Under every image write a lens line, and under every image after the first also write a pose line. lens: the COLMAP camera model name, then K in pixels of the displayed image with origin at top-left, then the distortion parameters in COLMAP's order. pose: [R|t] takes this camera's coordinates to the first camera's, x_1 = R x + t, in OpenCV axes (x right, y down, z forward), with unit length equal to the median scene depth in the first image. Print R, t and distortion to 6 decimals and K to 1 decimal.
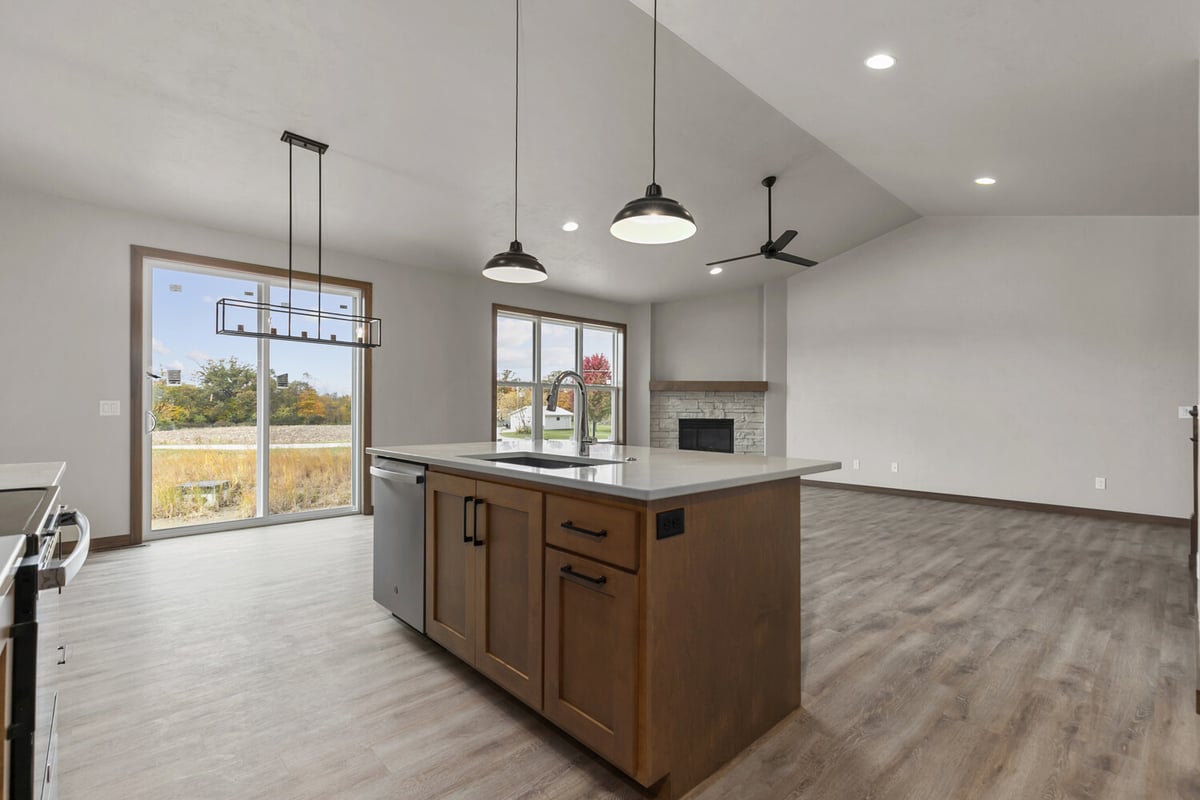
lens RADIAL K [[546.6, 0, 602.0], [0, 546.6, 400.1], [0, 0, 1]] dist [0.010151, -0.002865]
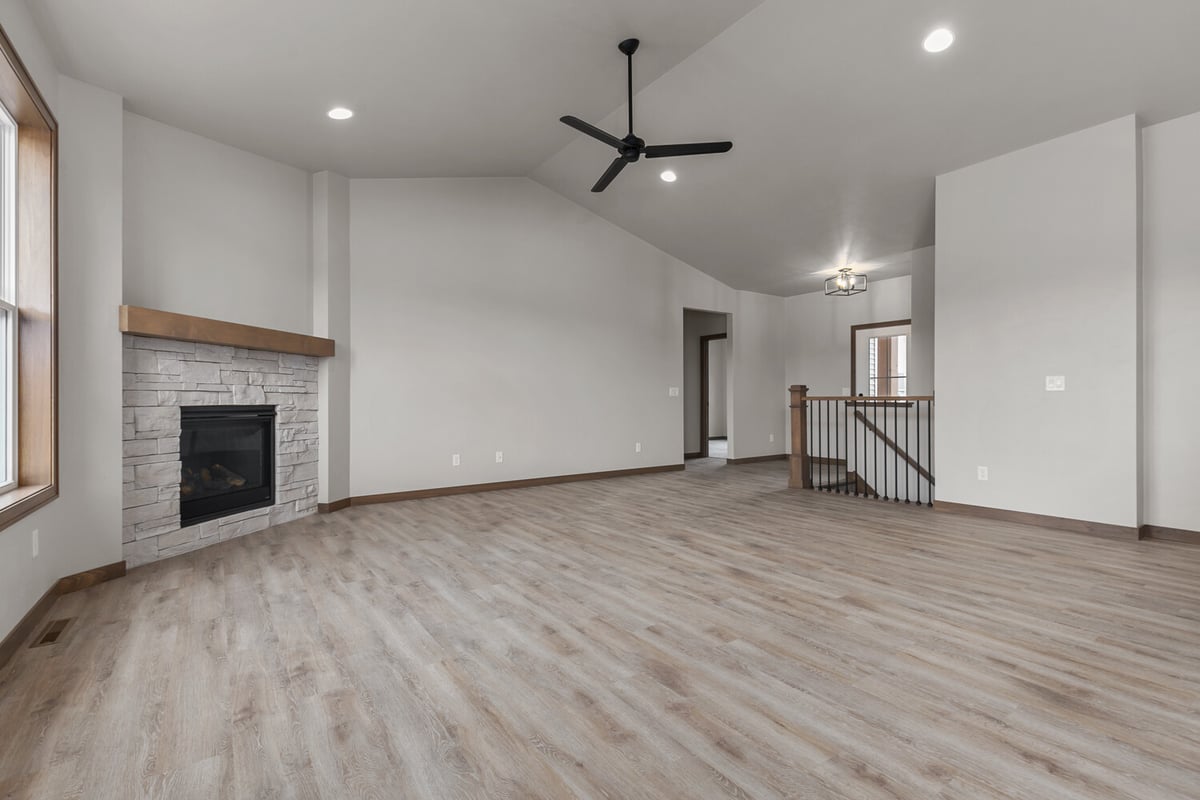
lens RADIAL K [[546.6, 0, 614.4], [0, 546.6, 399.6], [0, 0, 1]] dist [0.010151, -0.002865]
pose [[0.118141, -0.005189, 0.992983, -0.293918], [-0.011830, 0.999908, 0.006633, 0.026452], [-0.992926, -0.012530, 0.118069, 0.740980]]
